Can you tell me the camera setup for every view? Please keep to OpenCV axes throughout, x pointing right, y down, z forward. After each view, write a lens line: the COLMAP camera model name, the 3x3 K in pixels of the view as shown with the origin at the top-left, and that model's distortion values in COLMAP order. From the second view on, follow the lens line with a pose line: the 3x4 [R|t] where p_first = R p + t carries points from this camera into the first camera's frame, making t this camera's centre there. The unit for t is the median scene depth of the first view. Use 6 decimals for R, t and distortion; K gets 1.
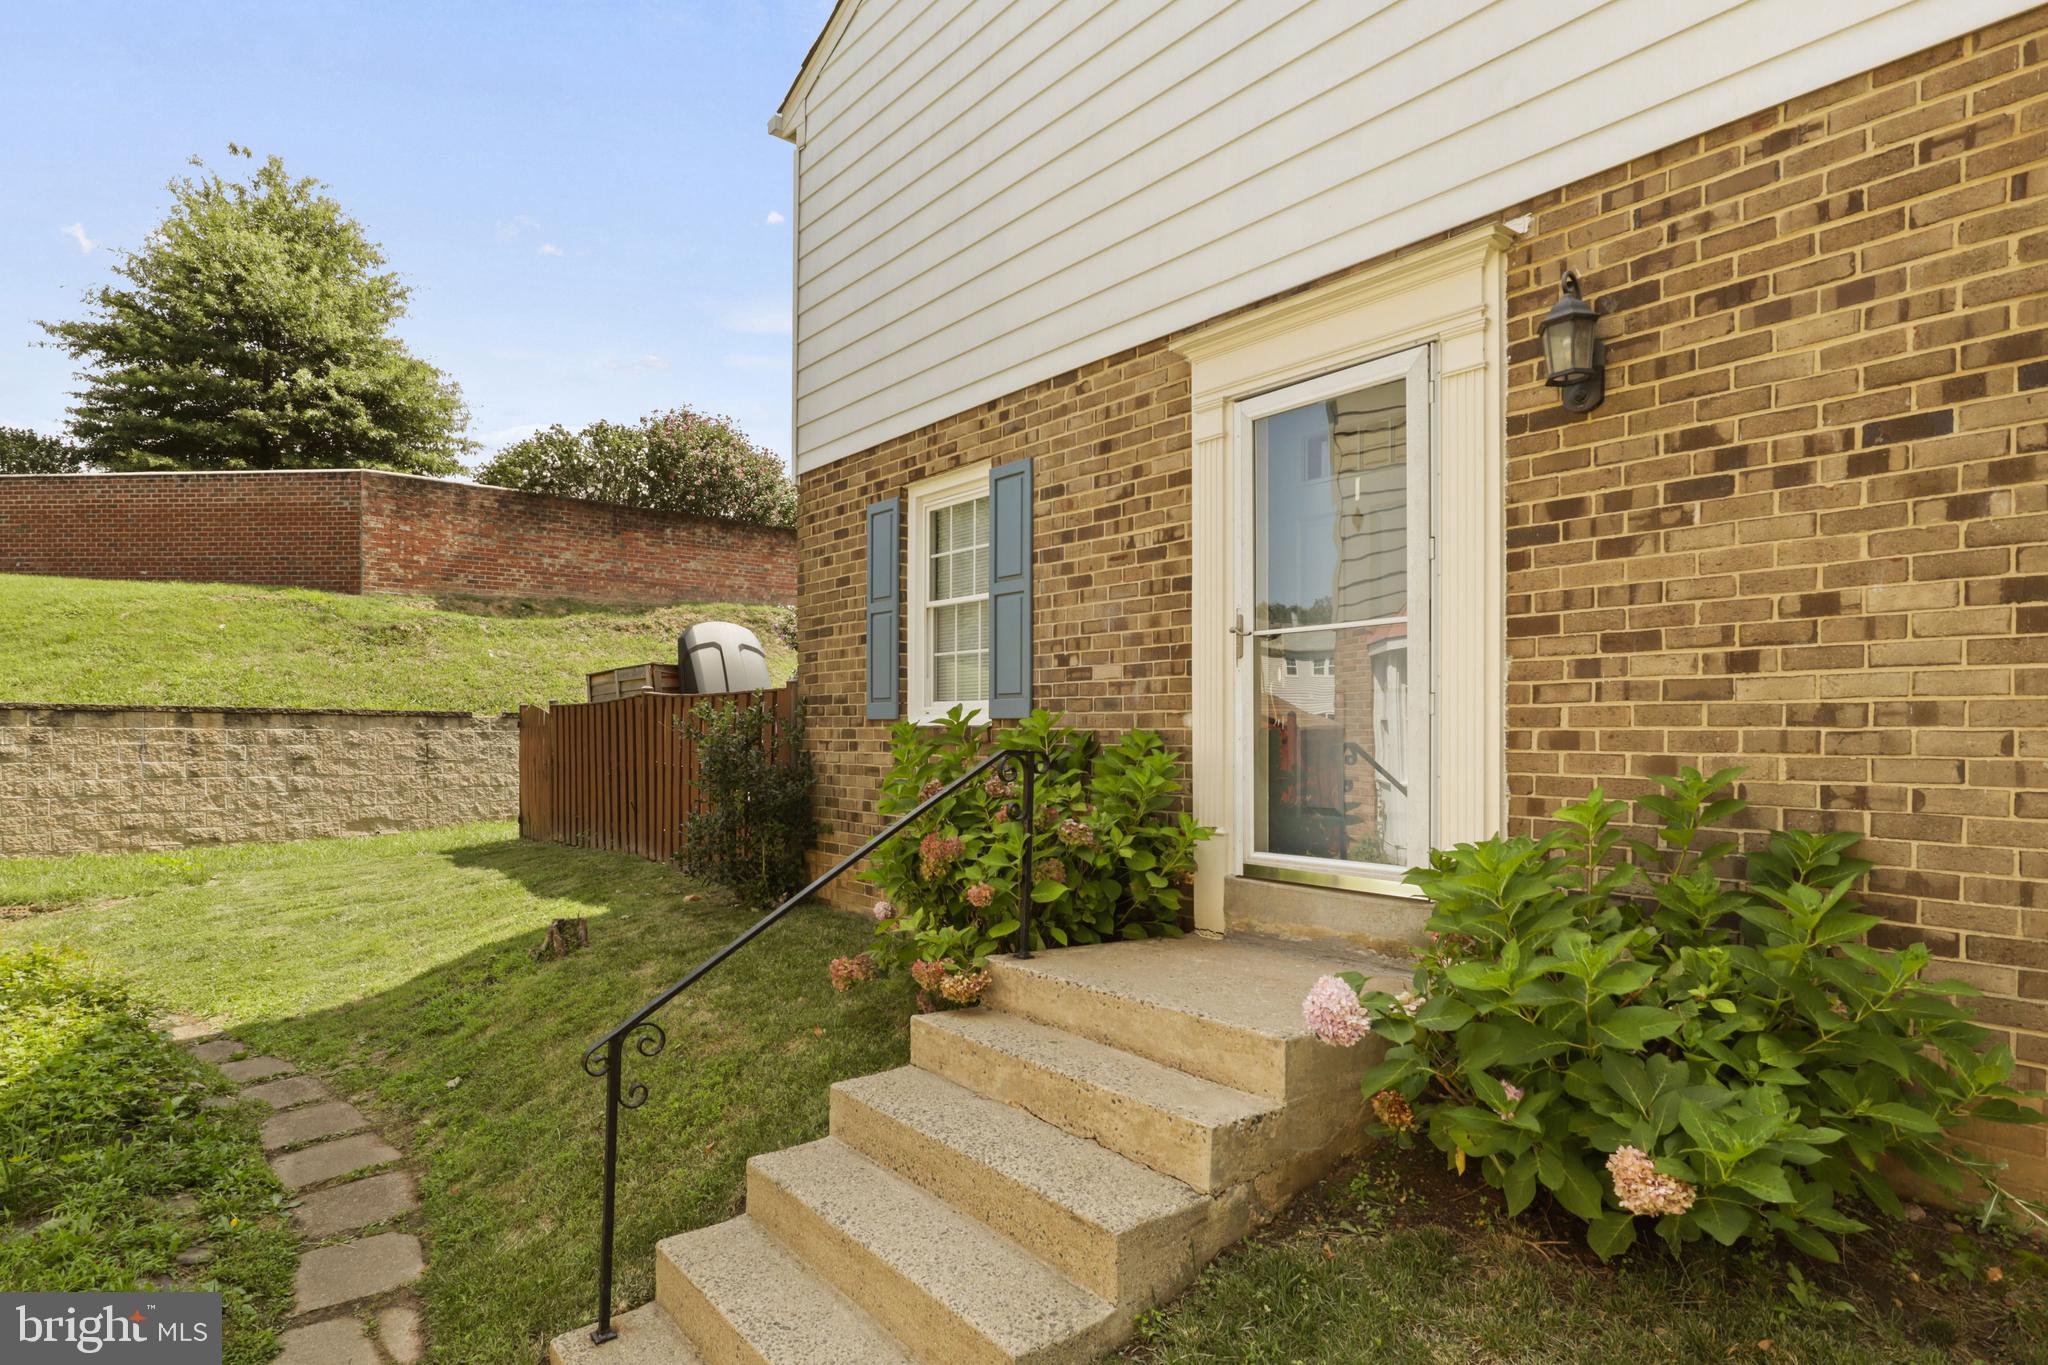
lens RADIAL K [[1073.0, 0, 1024.4], [0, 1073.0, 774.2], [0, 0, 1]] dist [-0.031692, 0.001064]
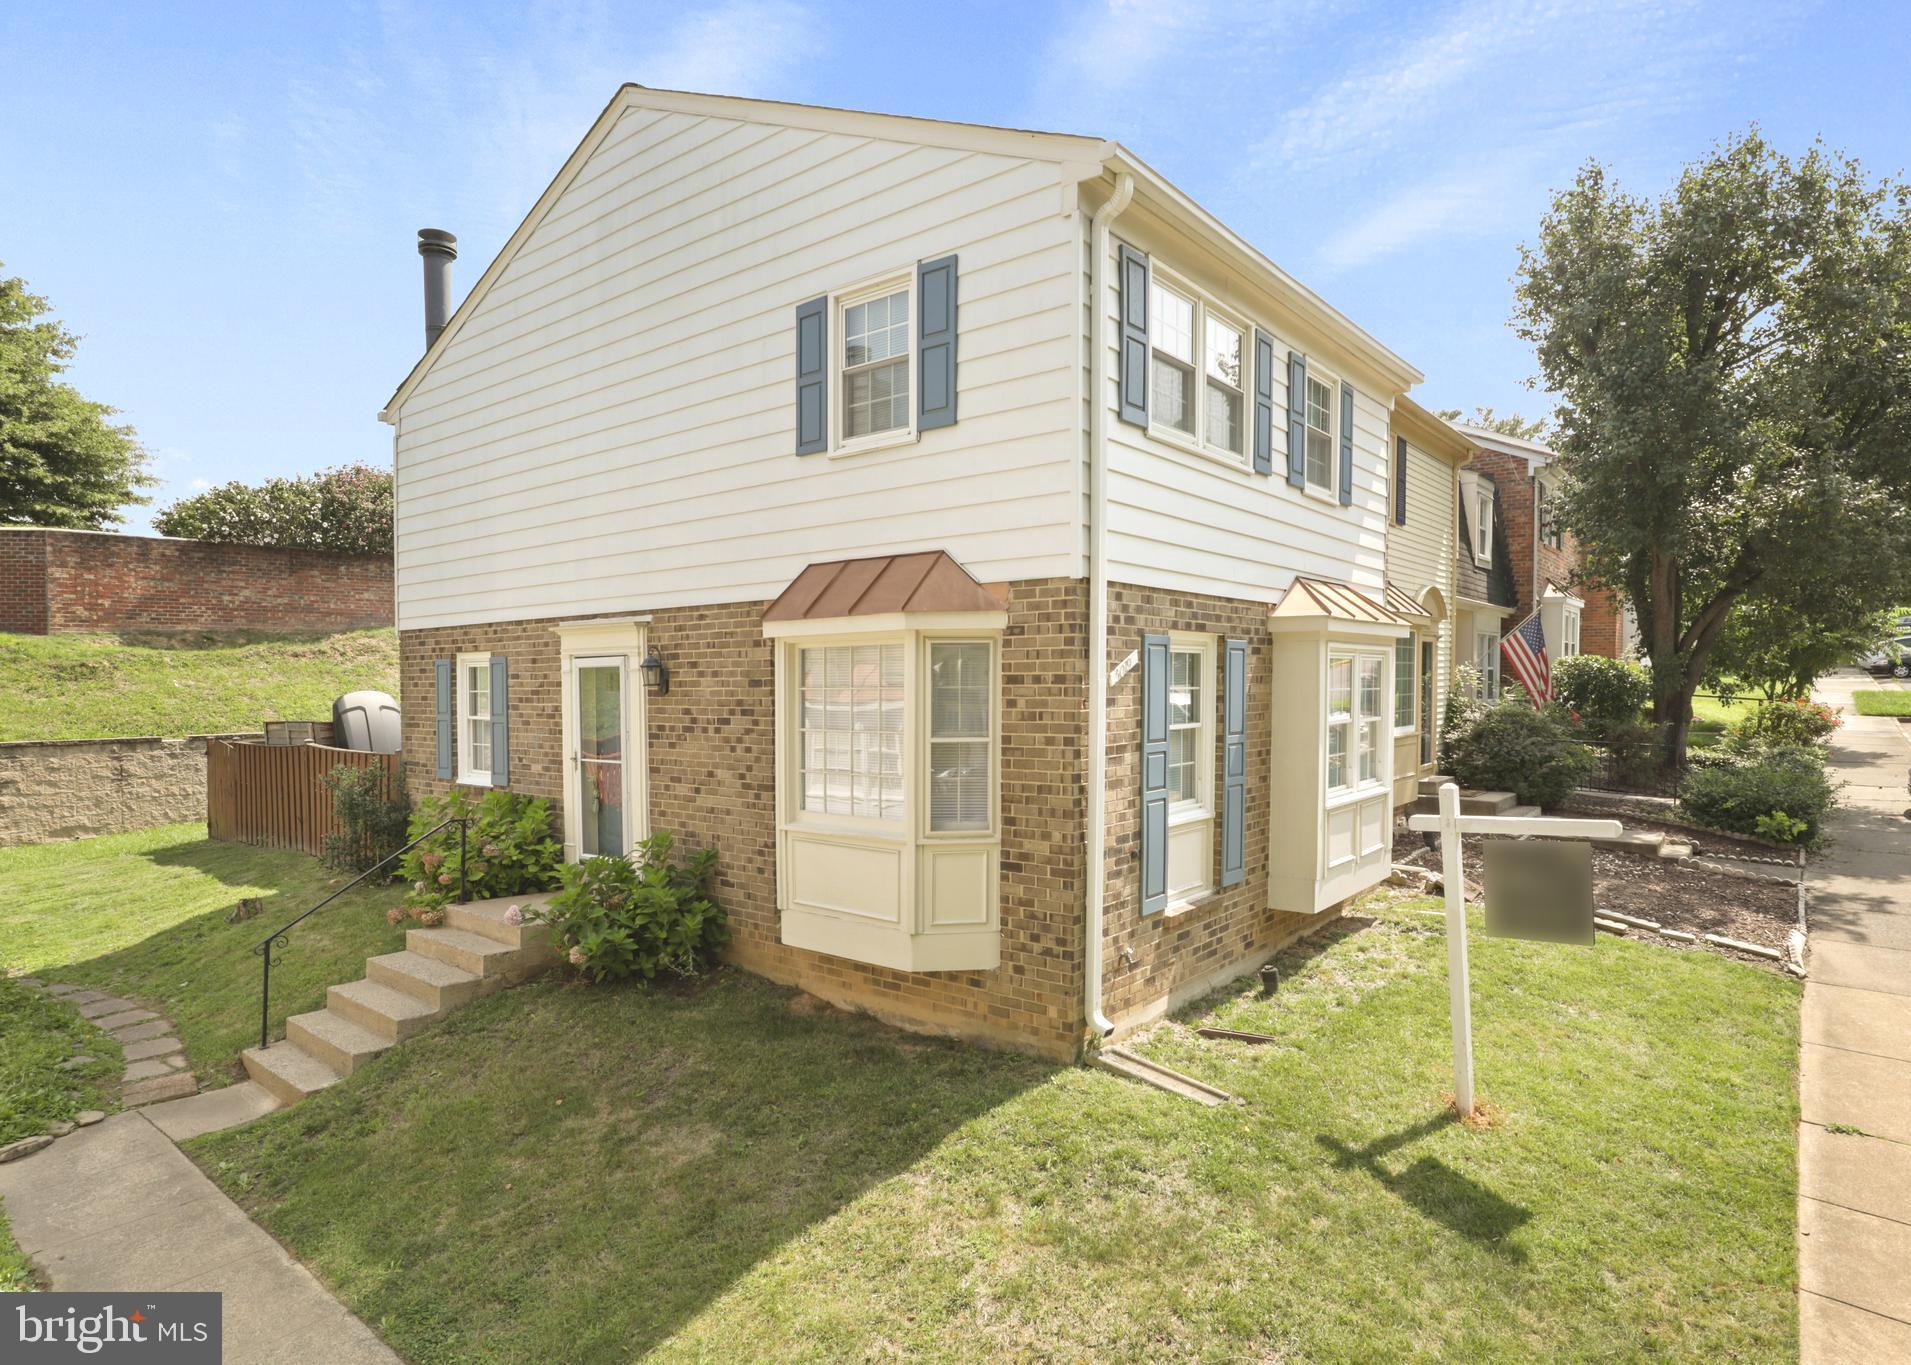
lens RADIAL K [[1022.9, 0, 1024.4], [0, 1022.9, 721.3], [0, 0, 1]] dist [-0.018976, 0.000218]
pose [[0.969390, -0.017512, 0.244900, 0.260242], [0.018557, 0.999826, -0.001964, -0.082718], [-0.244823, 0.006448, 0.969546, -0.594603]]
